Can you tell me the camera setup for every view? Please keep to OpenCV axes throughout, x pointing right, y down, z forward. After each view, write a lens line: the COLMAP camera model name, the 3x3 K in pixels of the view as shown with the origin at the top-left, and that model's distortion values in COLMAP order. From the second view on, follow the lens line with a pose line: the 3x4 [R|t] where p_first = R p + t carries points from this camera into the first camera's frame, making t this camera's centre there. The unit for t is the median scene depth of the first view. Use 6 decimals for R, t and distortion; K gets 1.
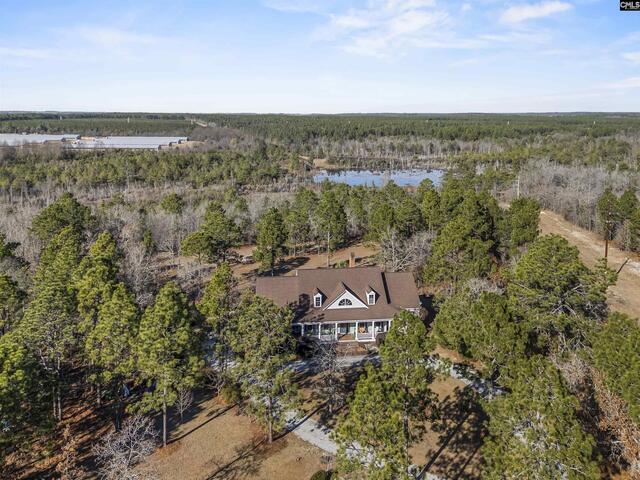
lens RADIAL K [[473.2, 0, 320.0], [0, 473.2, 240.0], [0, 0, 1]] dist [0.077075, -0.092160]
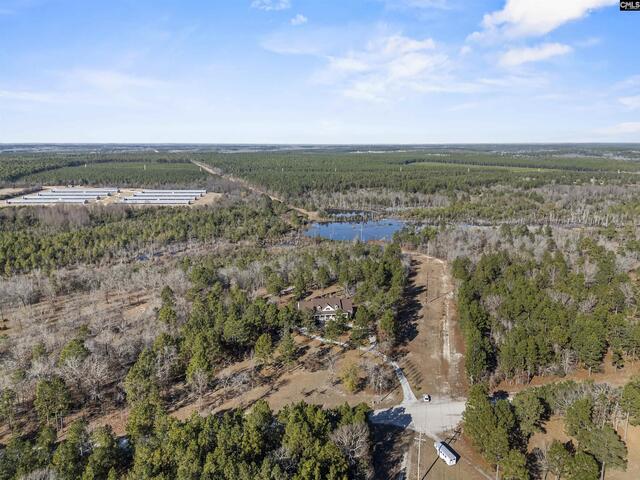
lens RADIAL K [[473.2, 0, 320.0], [0, 473.2, 240.0], [0, 0, 1]] dist [0.077075, -0.092160]
pose [[0.999711, -0.007629, 0.022779, -0.011022], [0.008743, 0.998751, -0.049193, -0.027903], [-0.022375, 0.049378, 0.998530, -0.351438]]
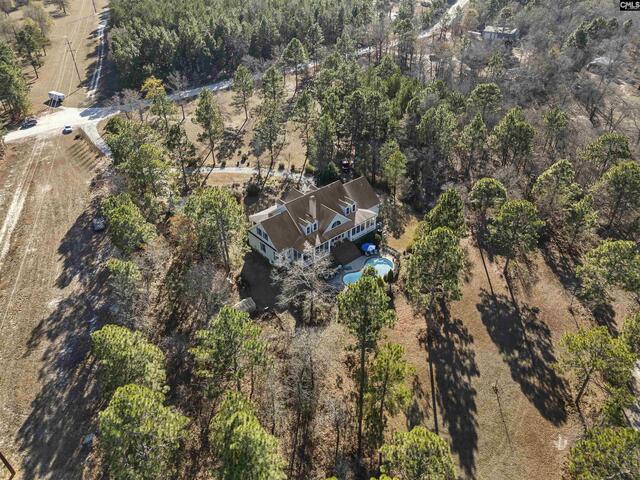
lens RADIAL K [[467.1, 0, 320.0], [0, 467.1, 240.0], [0, 0, 1]] dist [0.058927, -0.049738]
pose [[-0.829674, 0.314857, -0.460984, 0.102402], [-0.135651, 0.687312, 0.713583, -0.115570], [0.541516, 0.654574, -0.527534, 0.290741]]
